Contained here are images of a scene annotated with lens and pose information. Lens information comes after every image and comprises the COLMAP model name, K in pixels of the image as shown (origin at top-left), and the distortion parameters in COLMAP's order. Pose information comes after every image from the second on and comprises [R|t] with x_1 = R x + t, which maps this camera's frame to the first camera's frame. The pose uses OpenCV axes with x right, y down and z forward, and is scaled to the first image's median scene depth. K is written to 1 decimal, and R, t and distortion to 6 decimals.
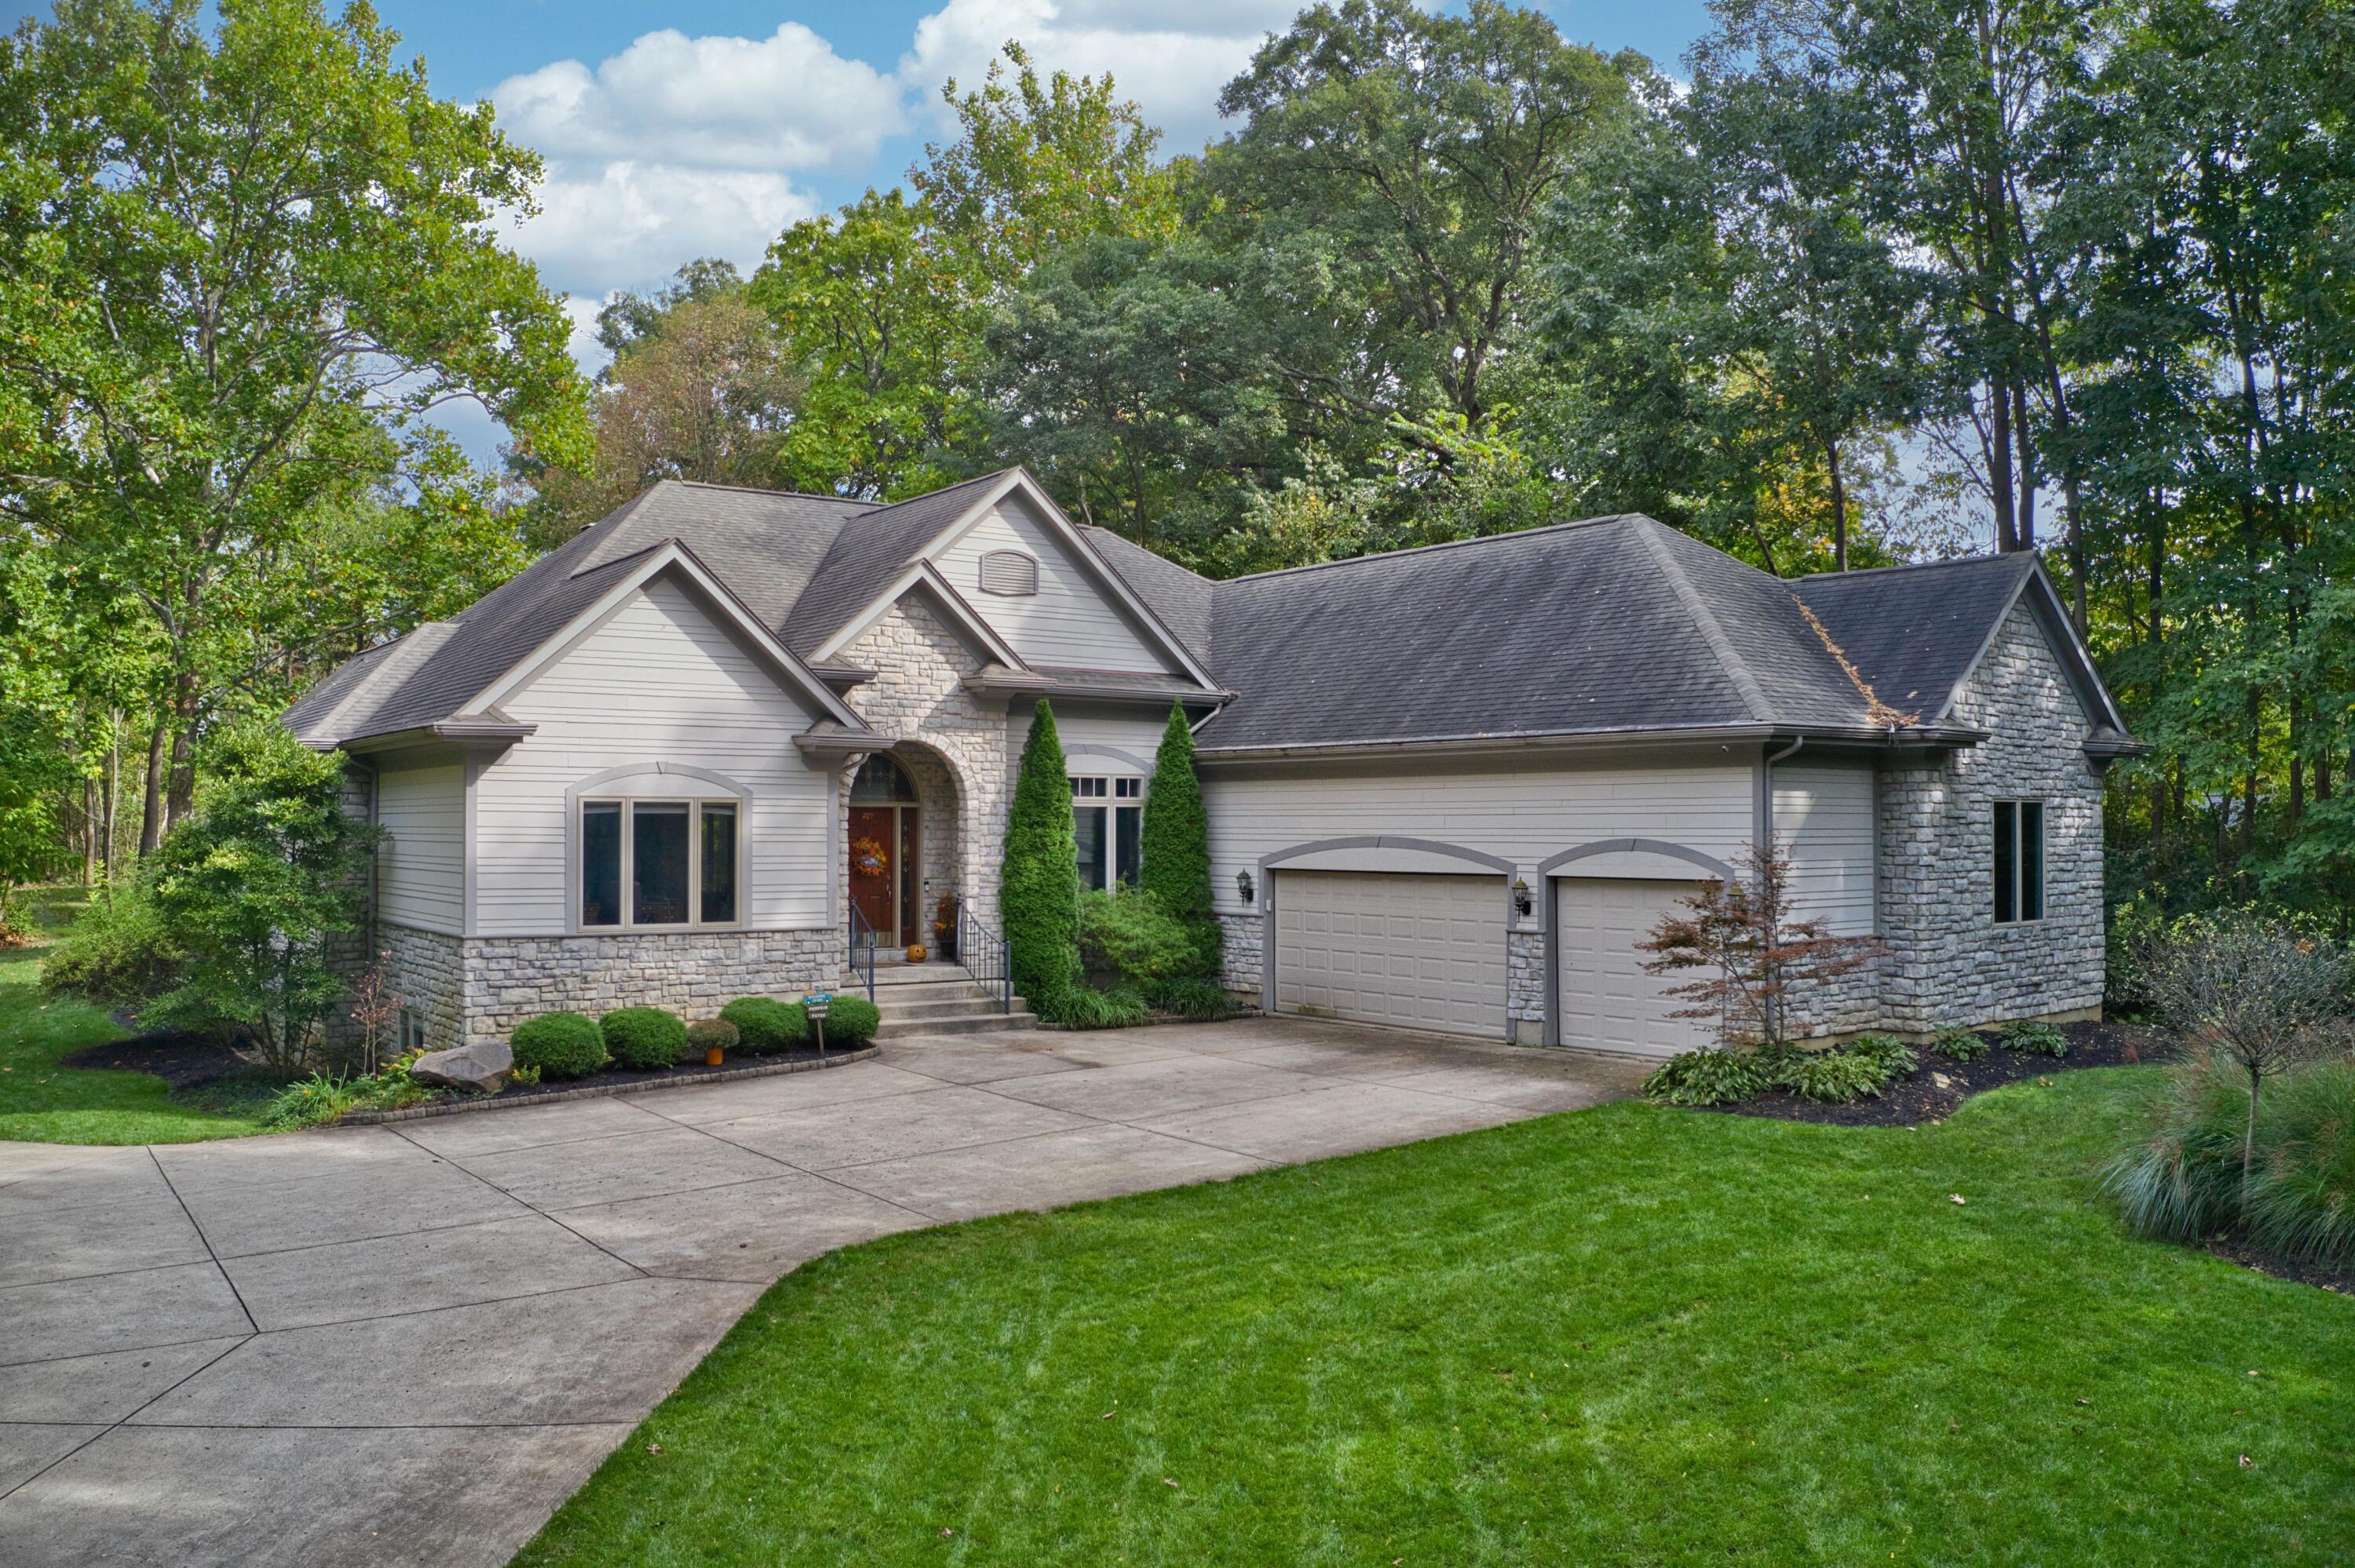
lens RADIAL K [[1854.4, 0, 1177.5], [0, 1854.4, 784.0], [0, 0, 1]] dist [-0.188598, 0.004407]
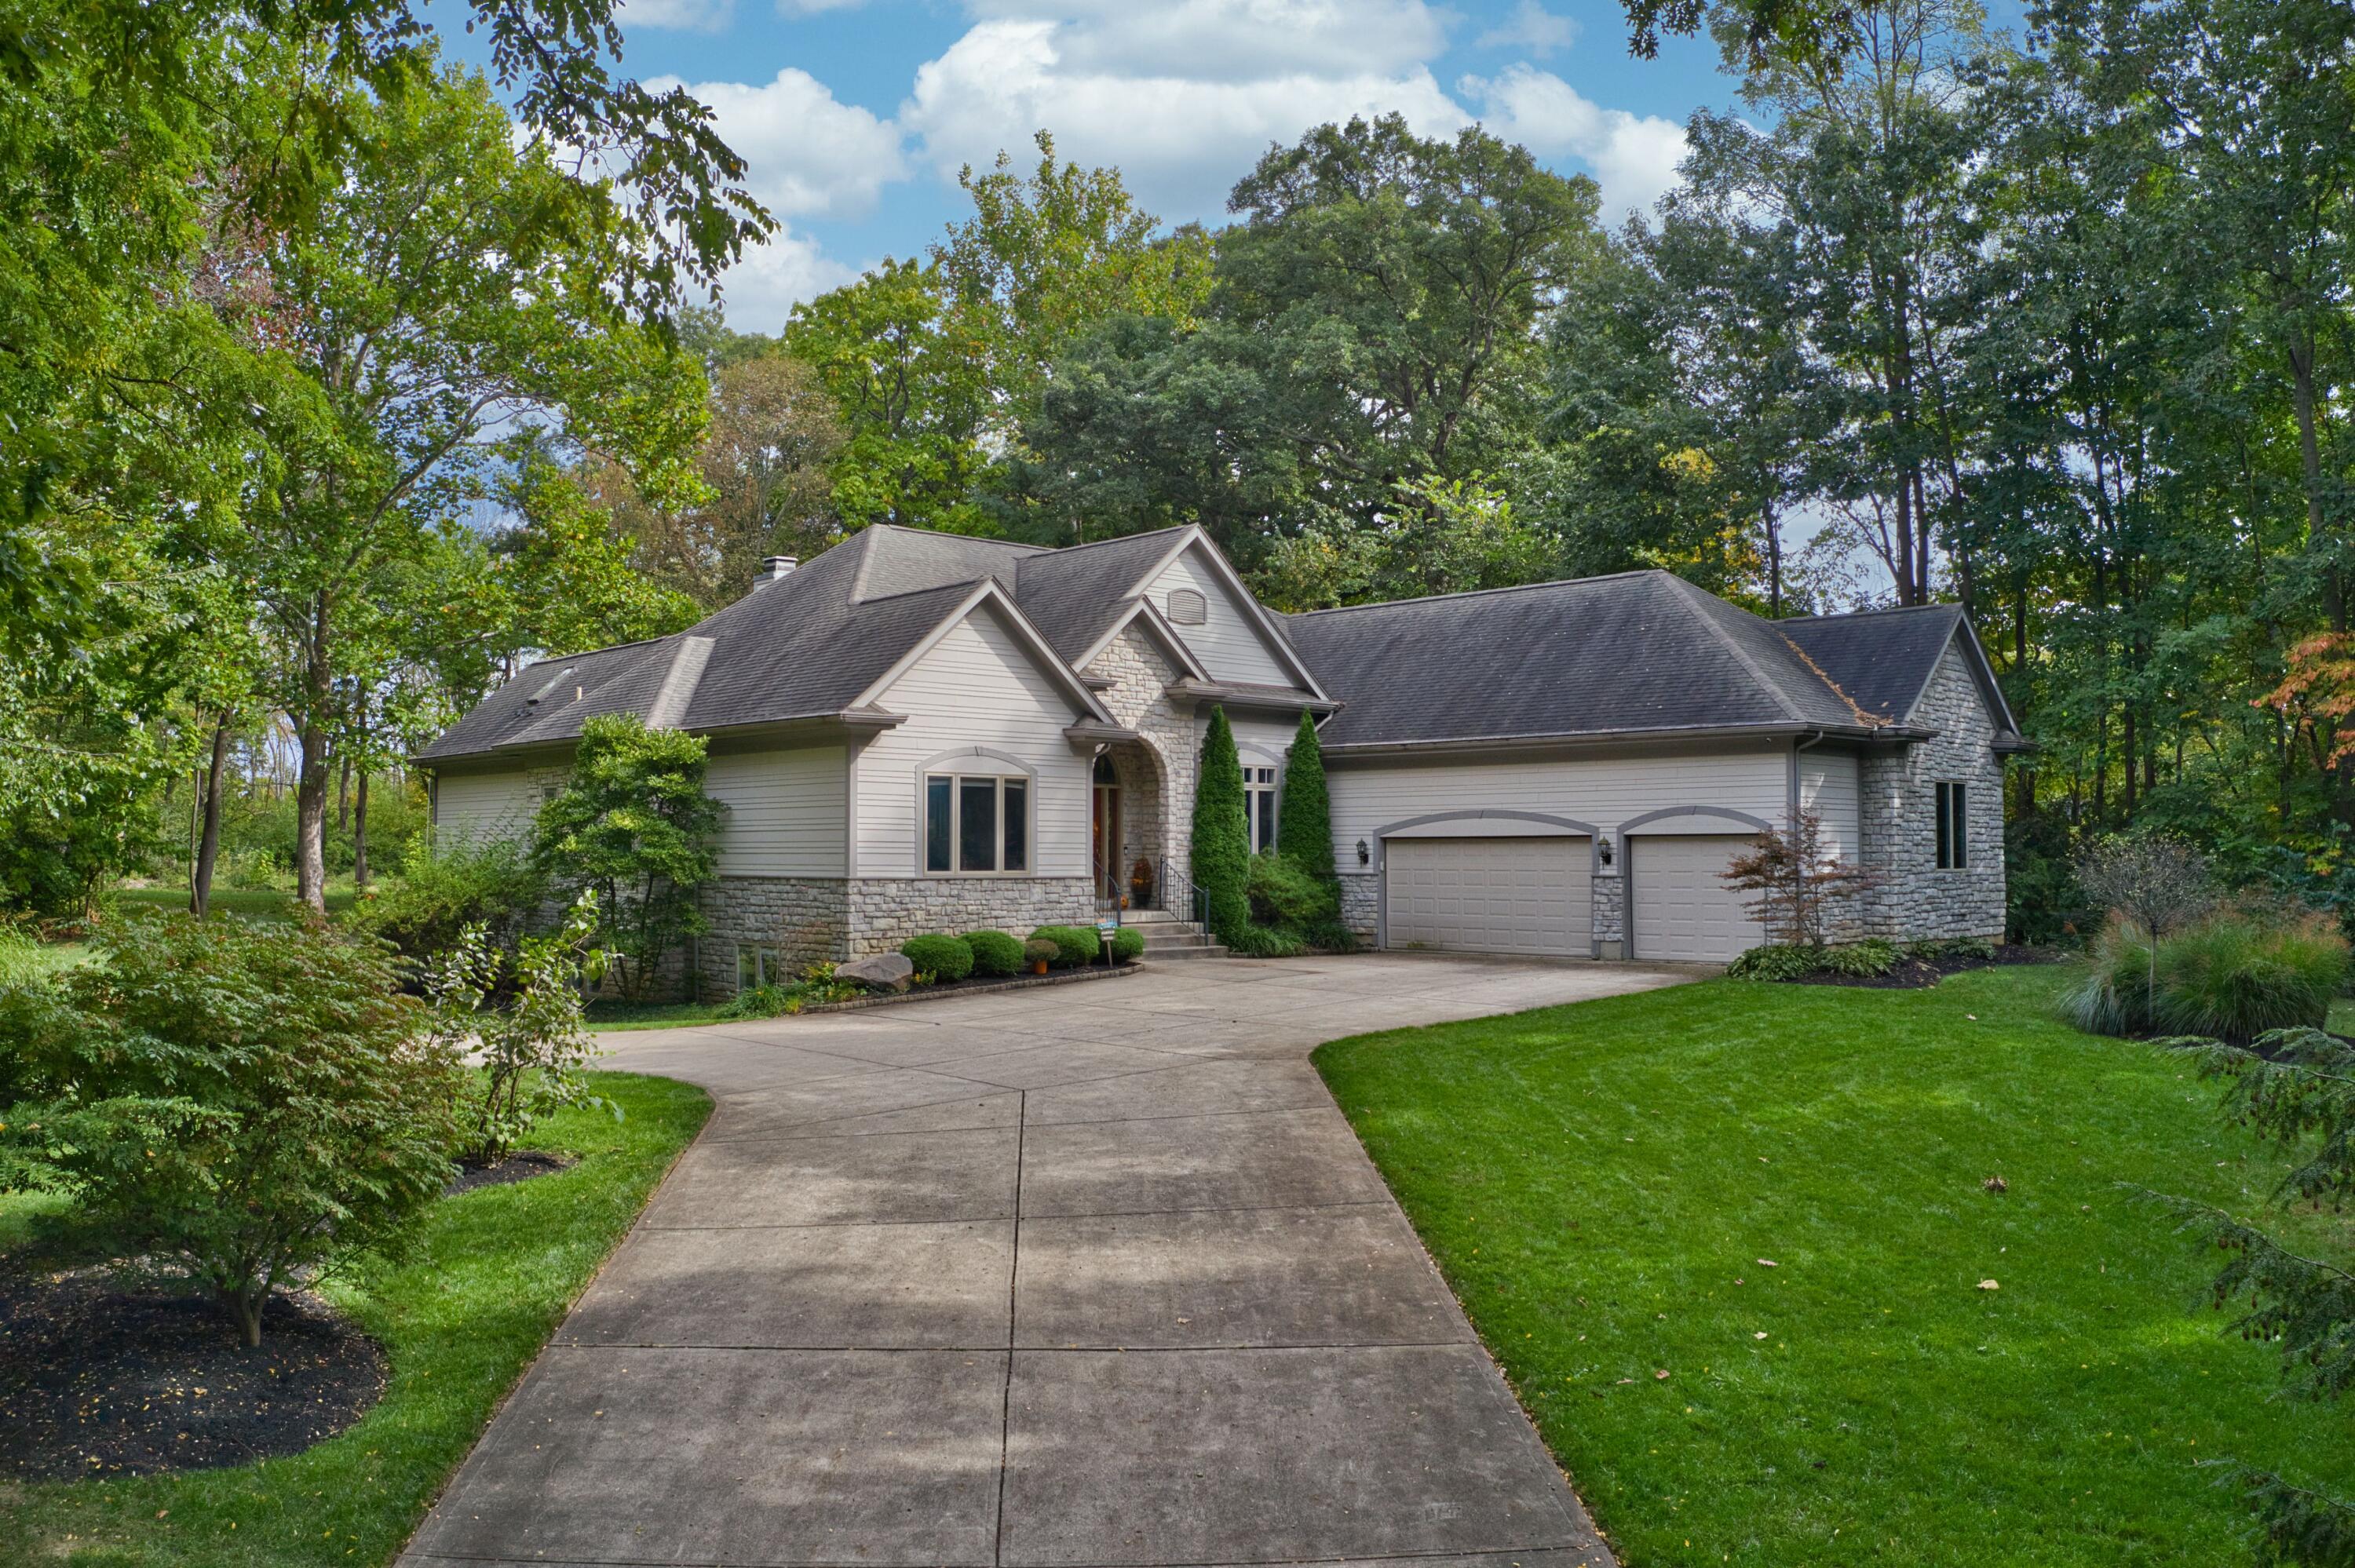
lens RADIAL K [[1854.4, 0, 1177.5], [0, 1854.4, 784.0], [0, 0, 1]] dist [-0.188598, 0.004407]
pose [[0.993621, 0.004255, 0.112692, -0.272674], [-0.002517, 0.999876, -0.015559, 0.032565], [-0.112745, 0.015176, 0.993508, -0.309432]]
